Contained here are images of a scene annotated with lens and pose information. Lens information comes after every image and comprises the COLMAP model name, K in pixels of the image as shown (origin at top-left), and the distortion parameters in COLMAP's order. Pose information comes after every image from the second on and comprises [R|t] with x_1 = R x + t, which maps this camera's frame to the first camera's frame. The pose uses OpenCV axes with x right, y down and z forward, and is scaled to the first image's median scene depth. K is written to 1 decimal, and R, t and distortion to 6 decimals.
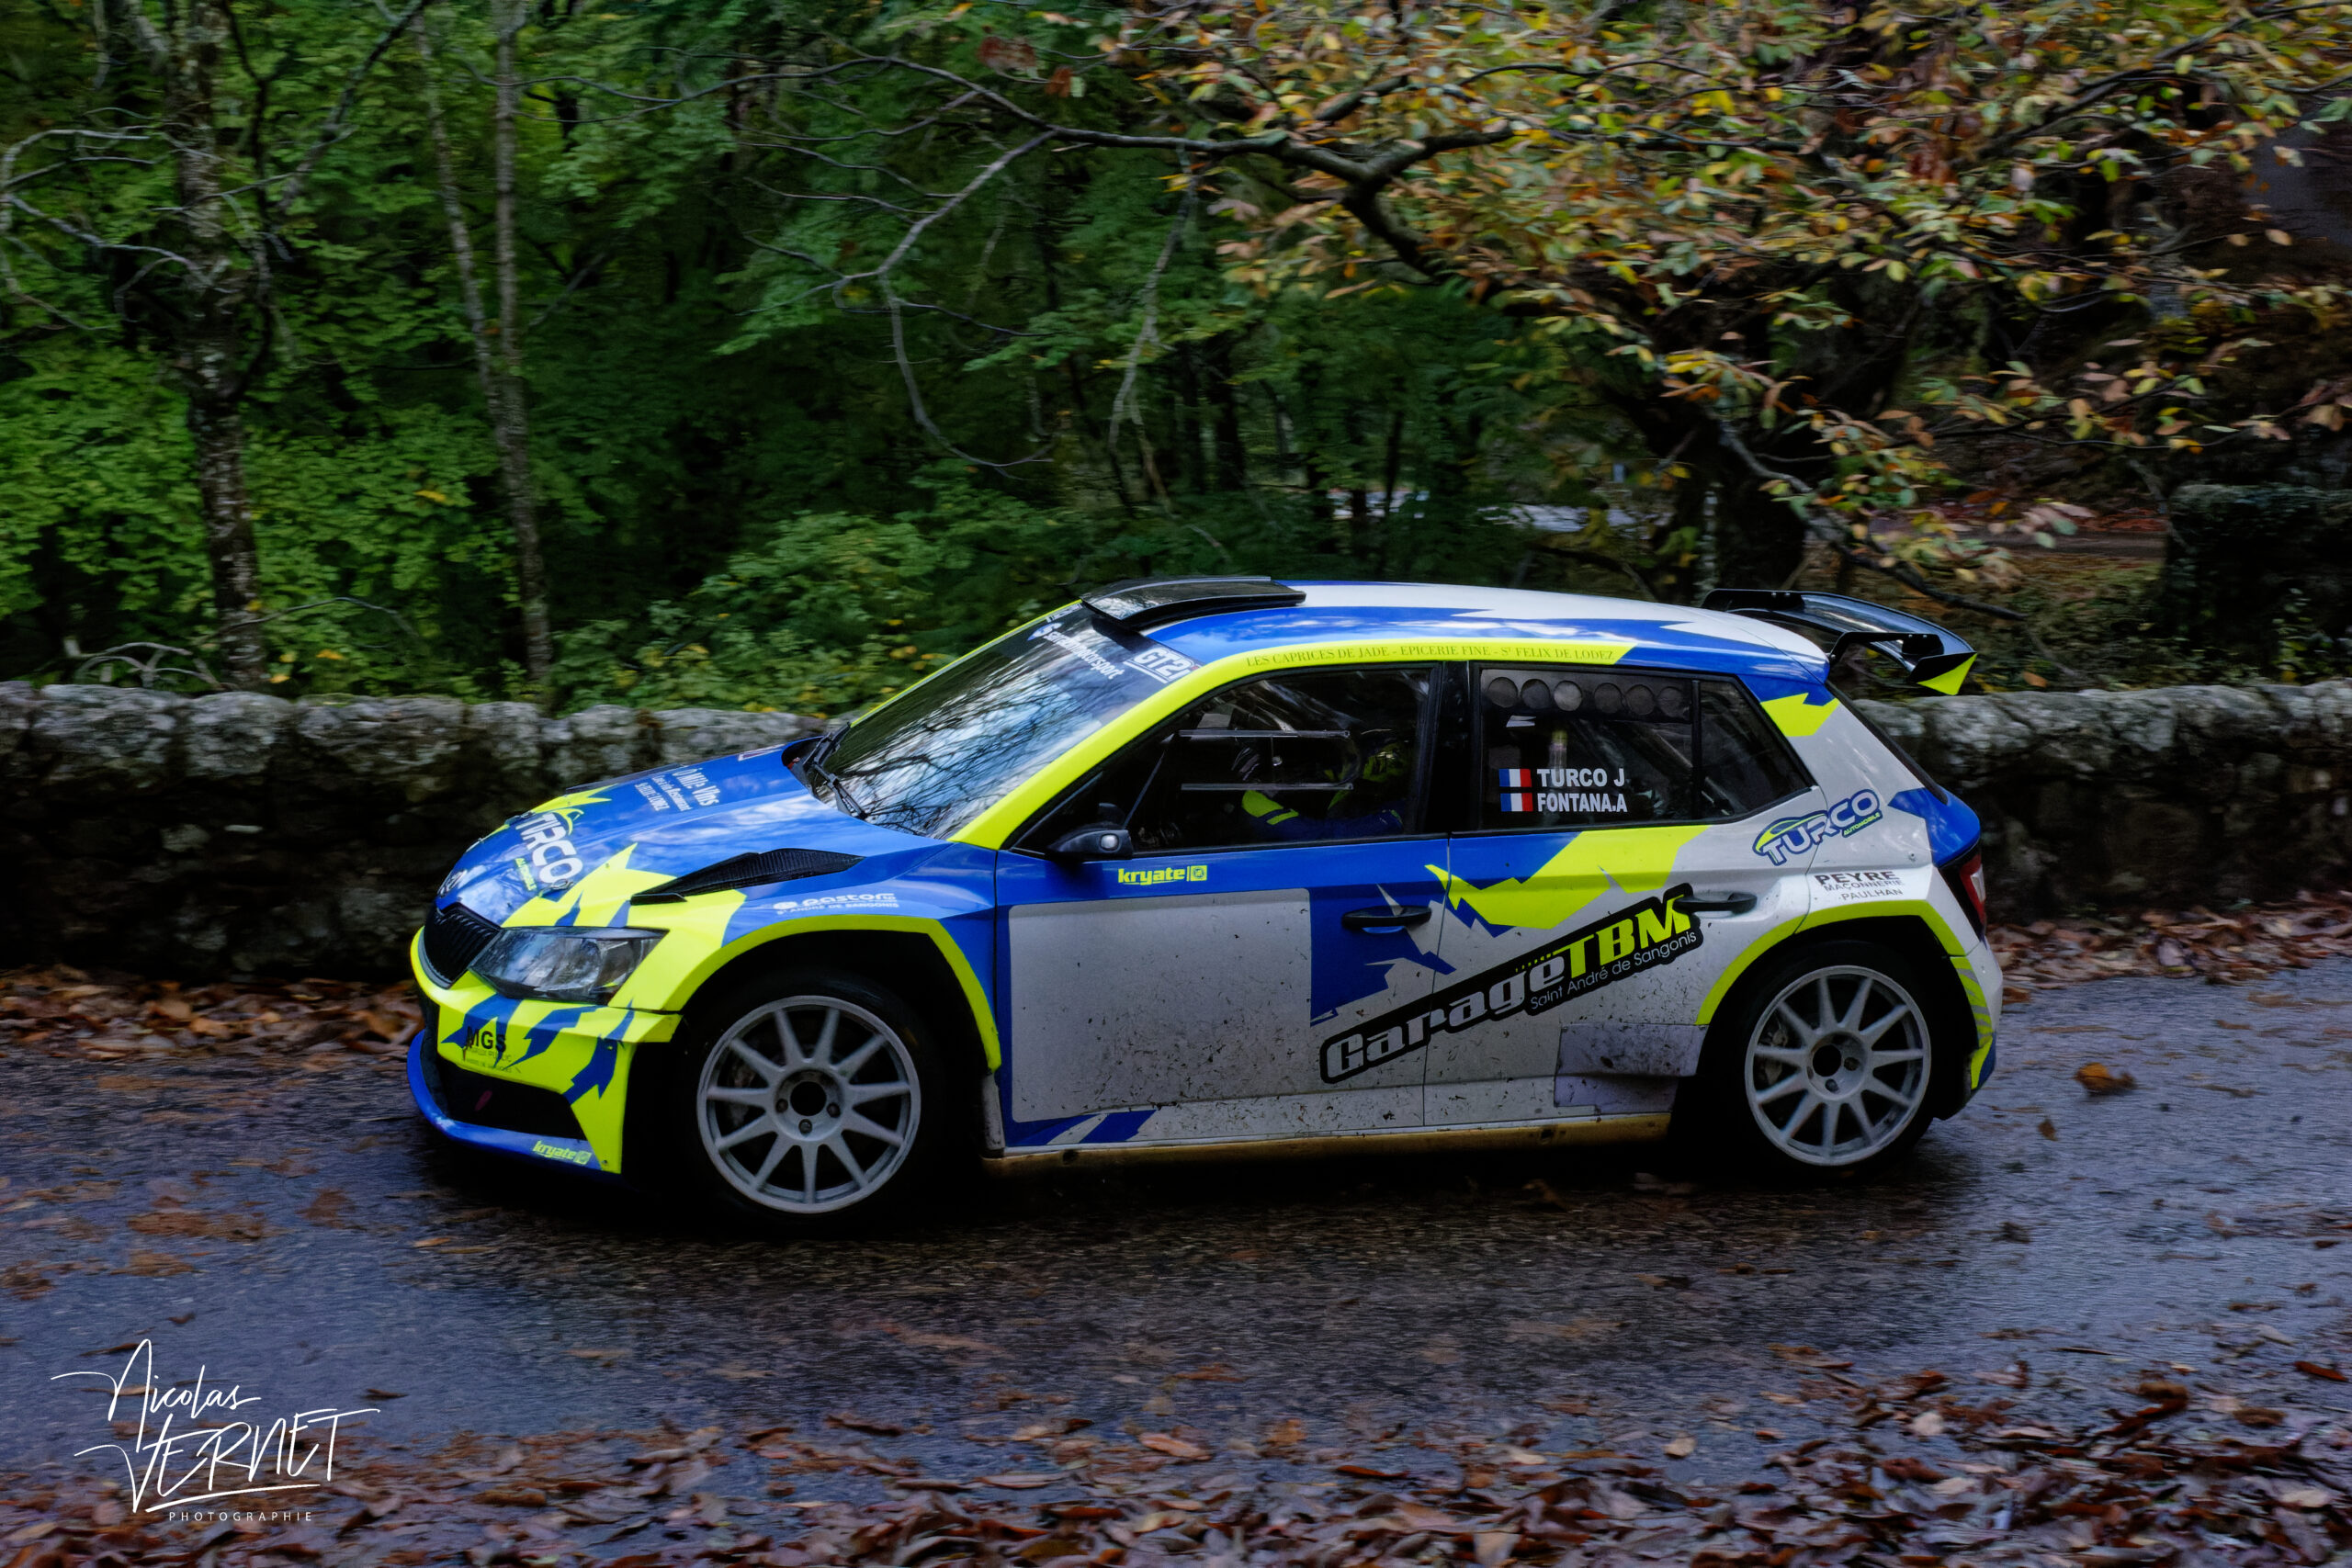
lens RADIAL K [[3579.7, 0, 1179.7], [0, 3579.7, 784.0], [0, 0, 1]] dist [0.027441, 0.000000]
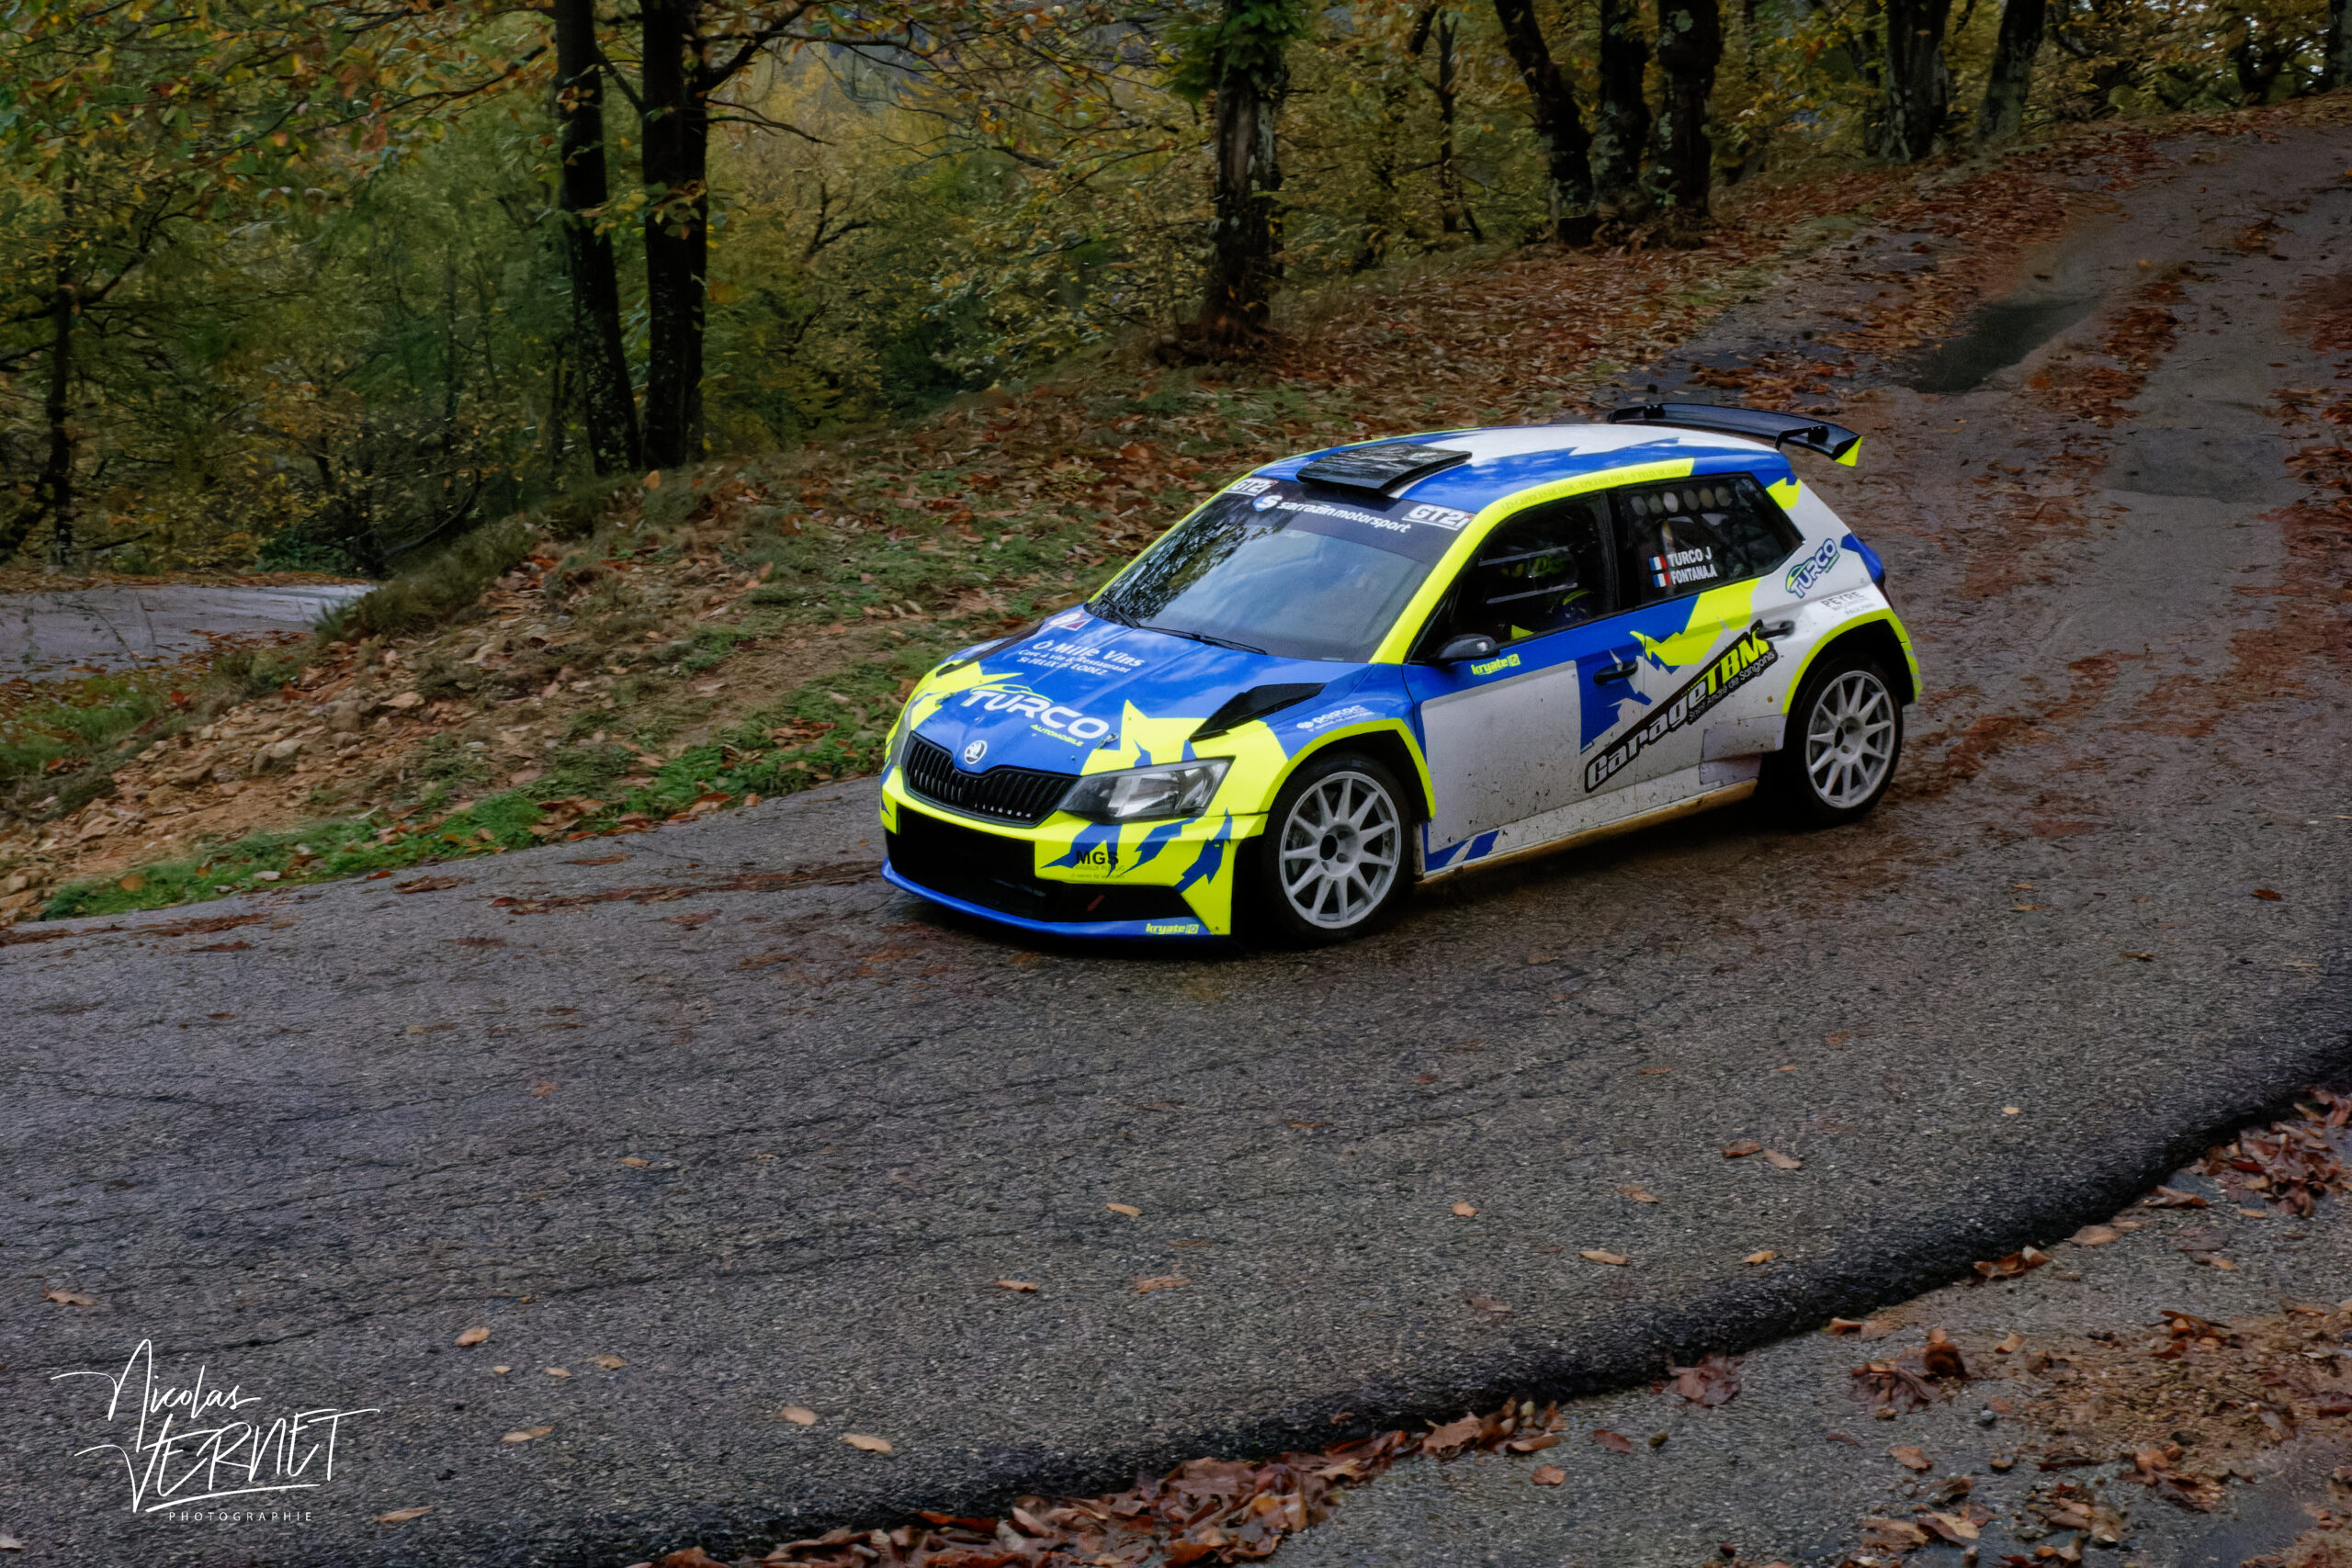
lens RADIAL K [[3579.7, 0, 1177.1], [0, 3579.7, 790.0], [0, 0, 1]] dist [0.027441, 0.000000]
pose [[0.900996, -0.160586, 0.403011, -0.683685], [0.128737, 0.986092, 0.105112, -0.089203], [-0.414286, -0.042823, 0.909139, -0.233601]]
